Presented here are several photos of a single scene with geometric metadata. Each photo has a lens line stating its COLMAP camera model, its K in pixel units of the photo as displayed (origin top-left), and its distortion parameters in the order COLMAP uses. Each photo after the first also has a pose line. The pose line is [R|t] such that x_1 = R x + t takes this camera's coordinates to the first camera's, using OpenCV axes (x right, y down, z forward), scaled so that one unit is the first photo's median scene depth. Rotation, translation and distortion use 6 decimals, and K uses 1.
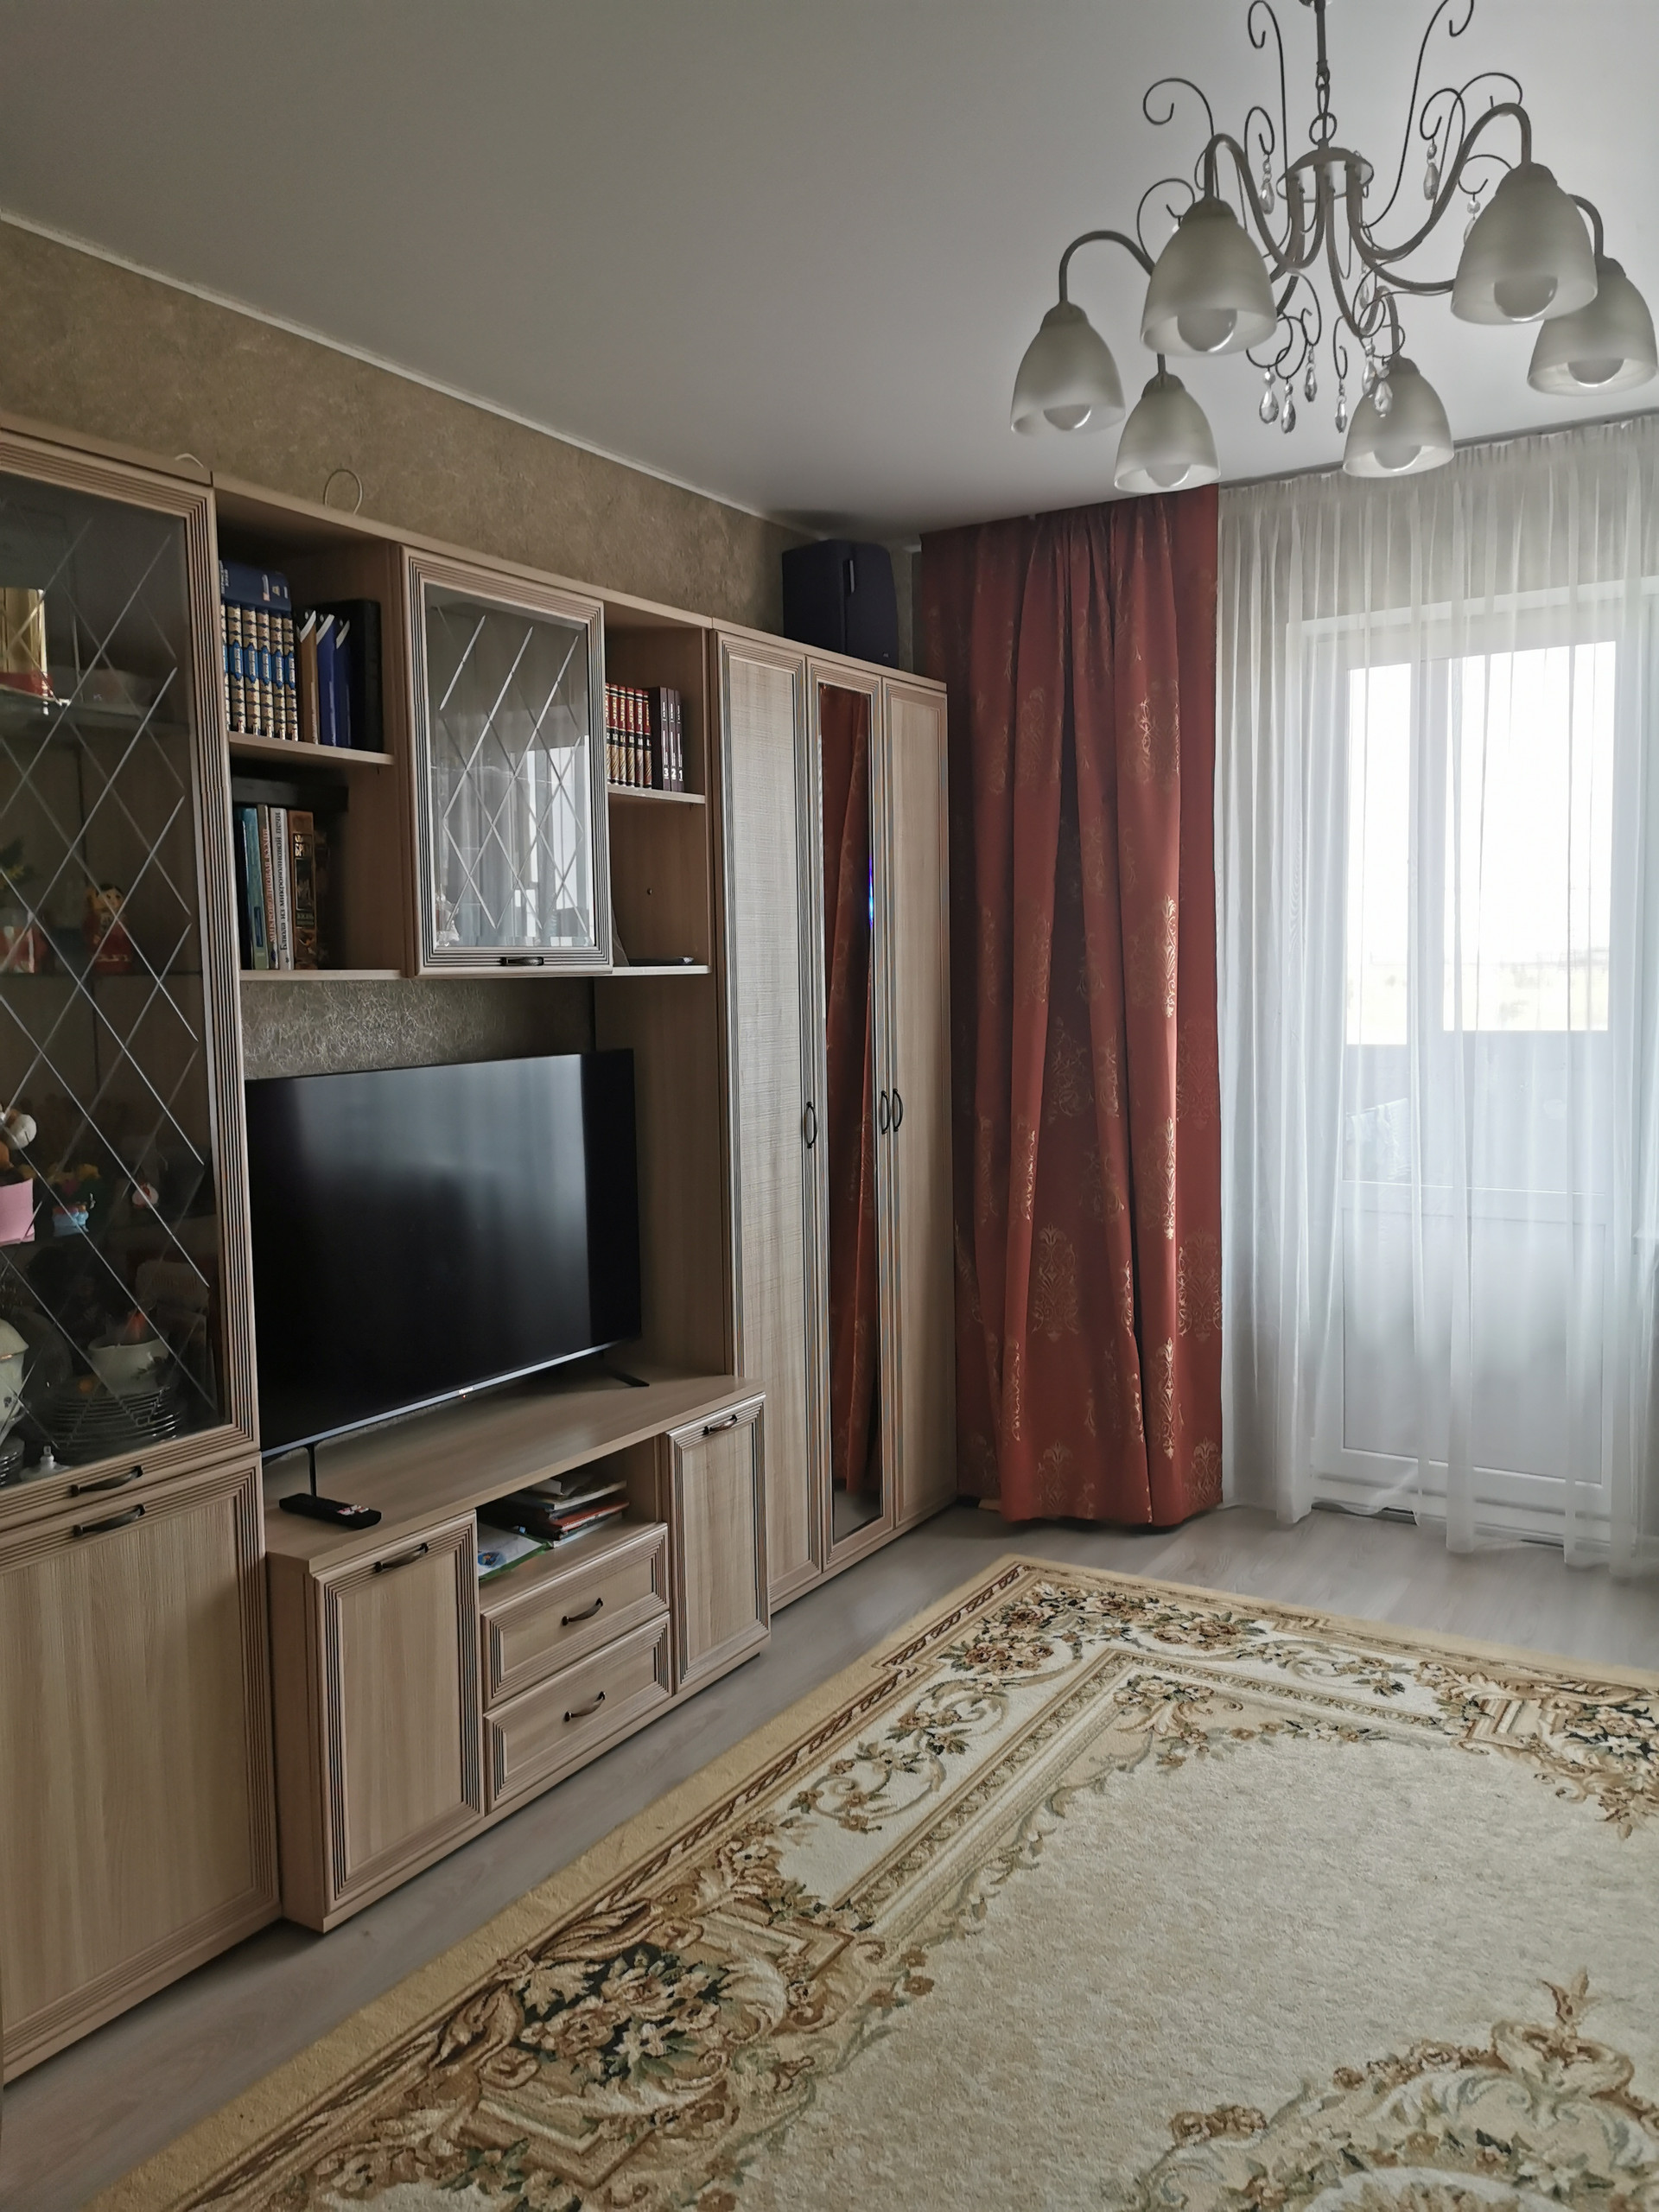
lens RADIAL K [[1695.6, 0, 816.1], [0, 1695.6, 1103.2], [0, 0, 1]] dist [0.058953, -0.084017]
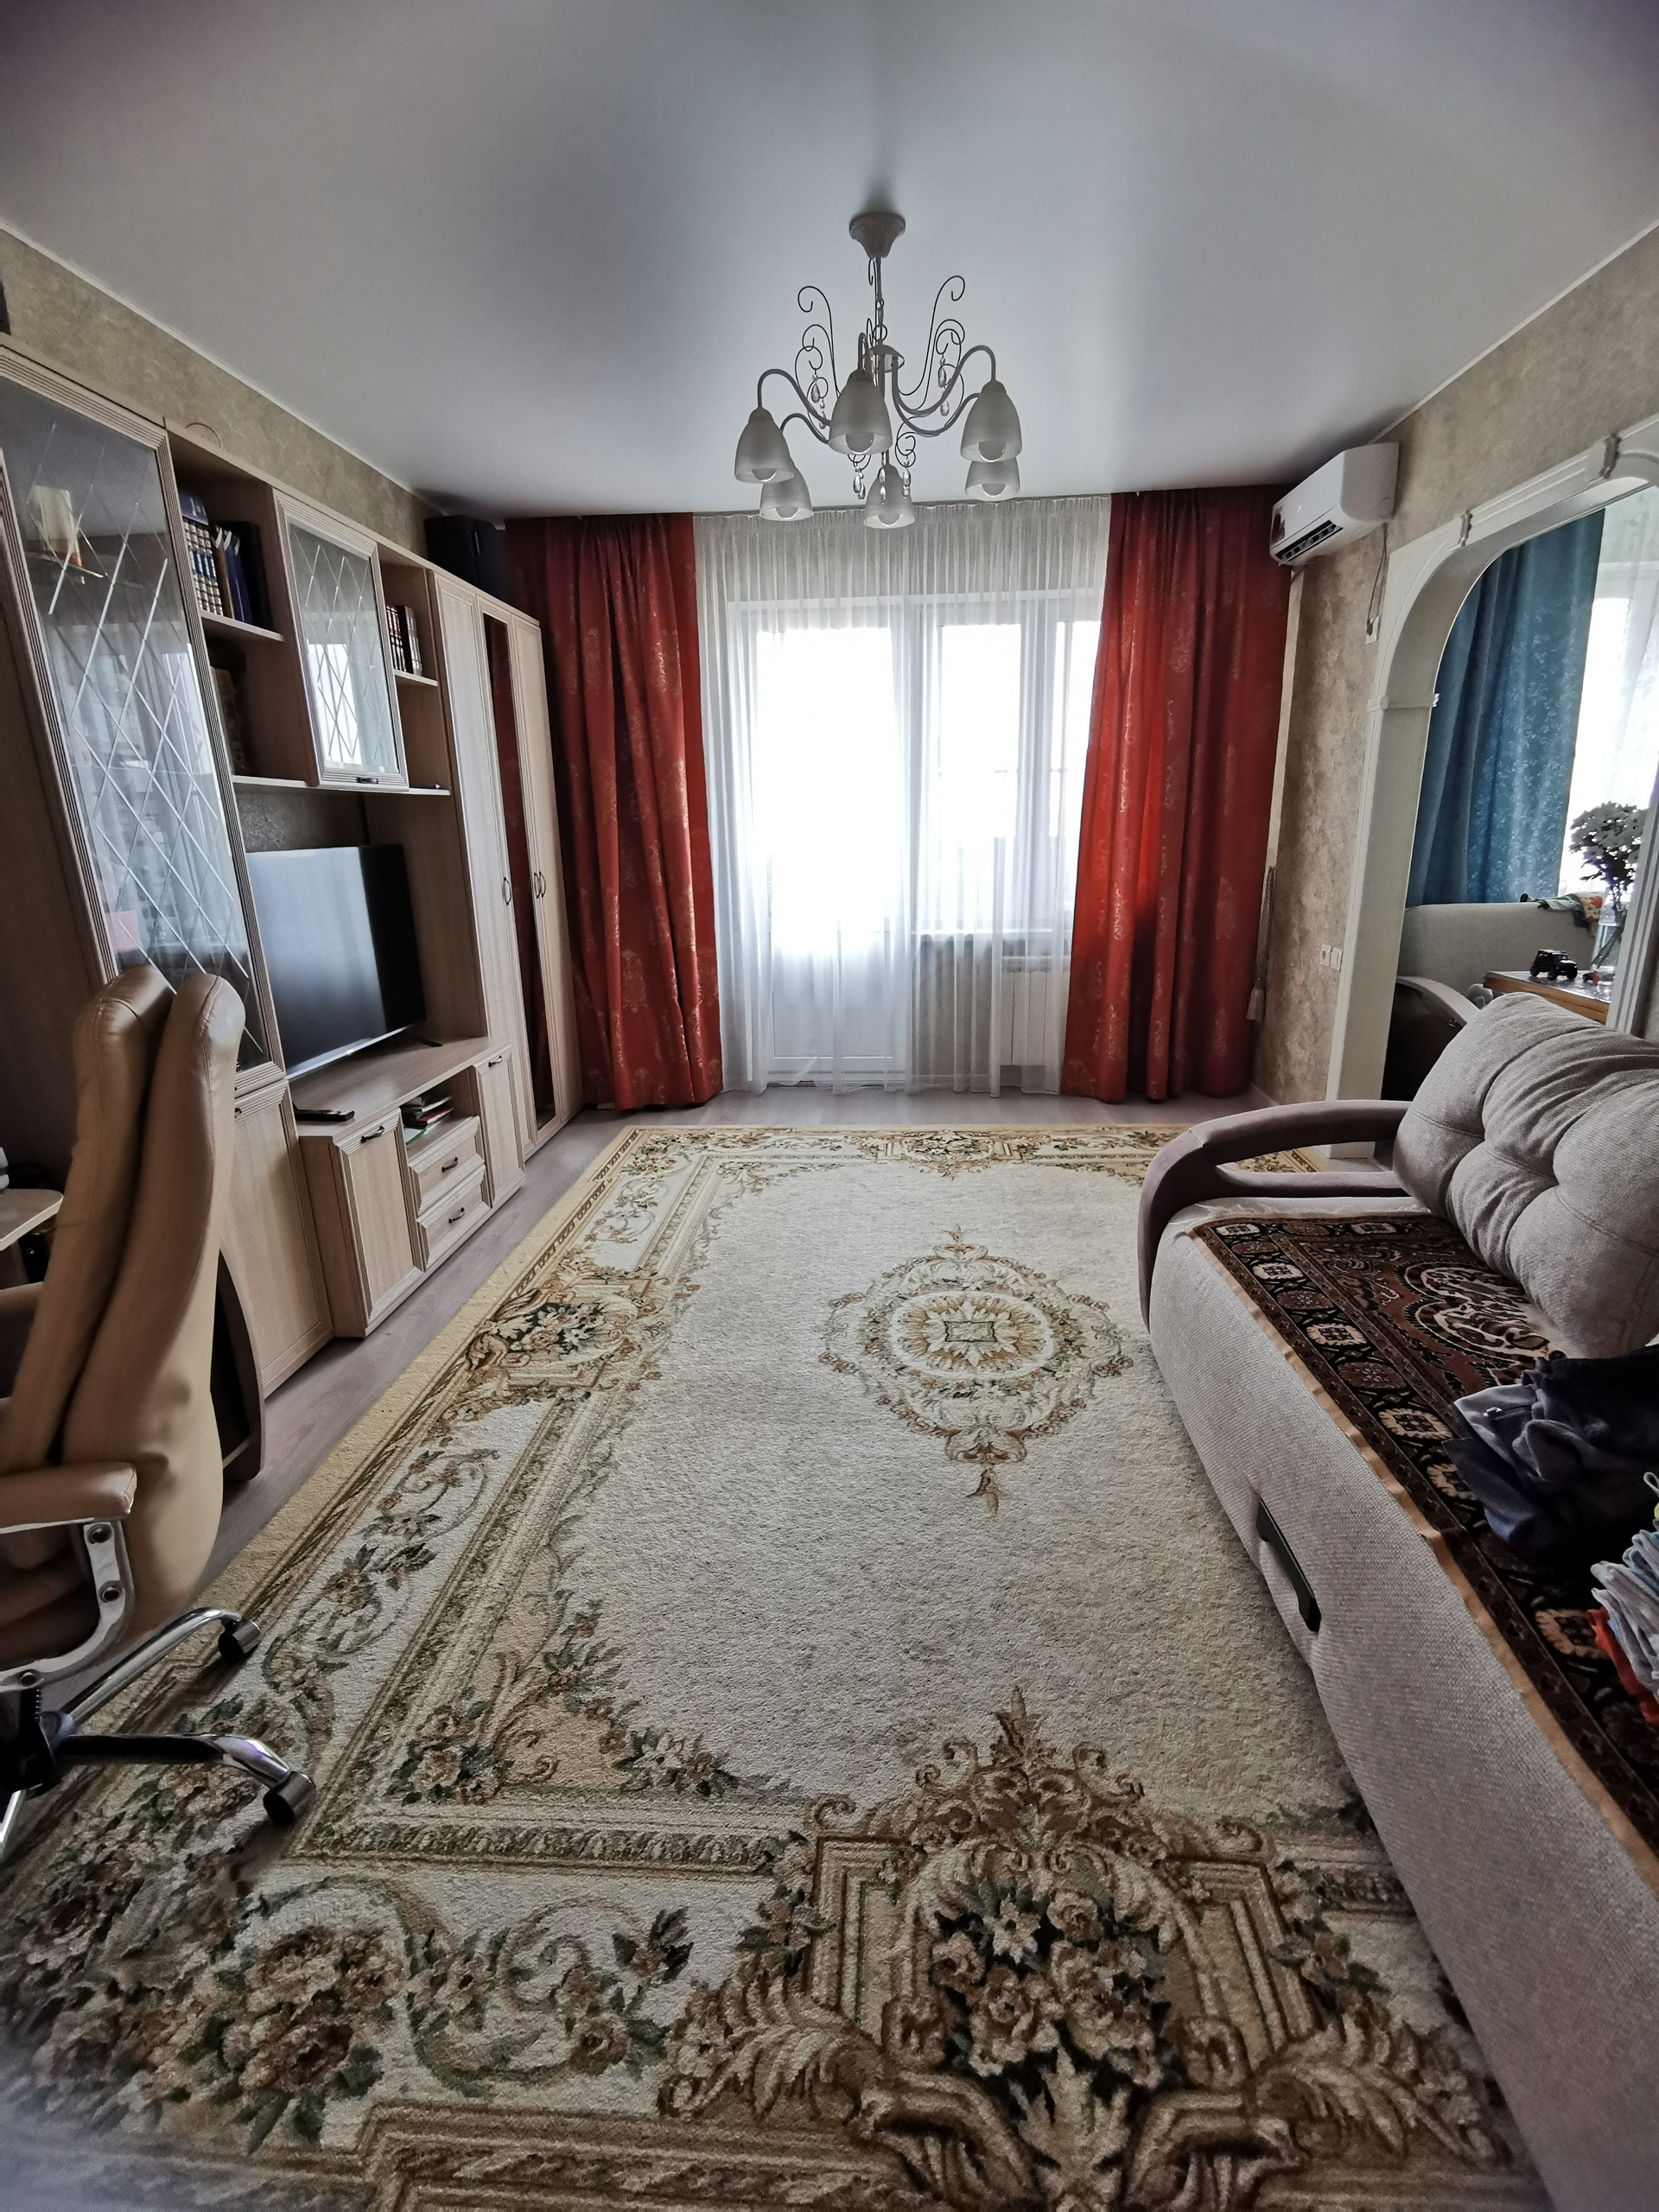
lens RADIAL K [[1012.7, 0, 837.0], [0, 1012.7, 1112.9], [0, 0, 1]] dist [0.004678, 0.000472]
pose [[0.883080, -0.131543, 0.450406, -0.234479], [0.044665, 0.979107, 0.198380, 0.052063], [-0.467091, -0.155068, 0.870505, -0.092209]]
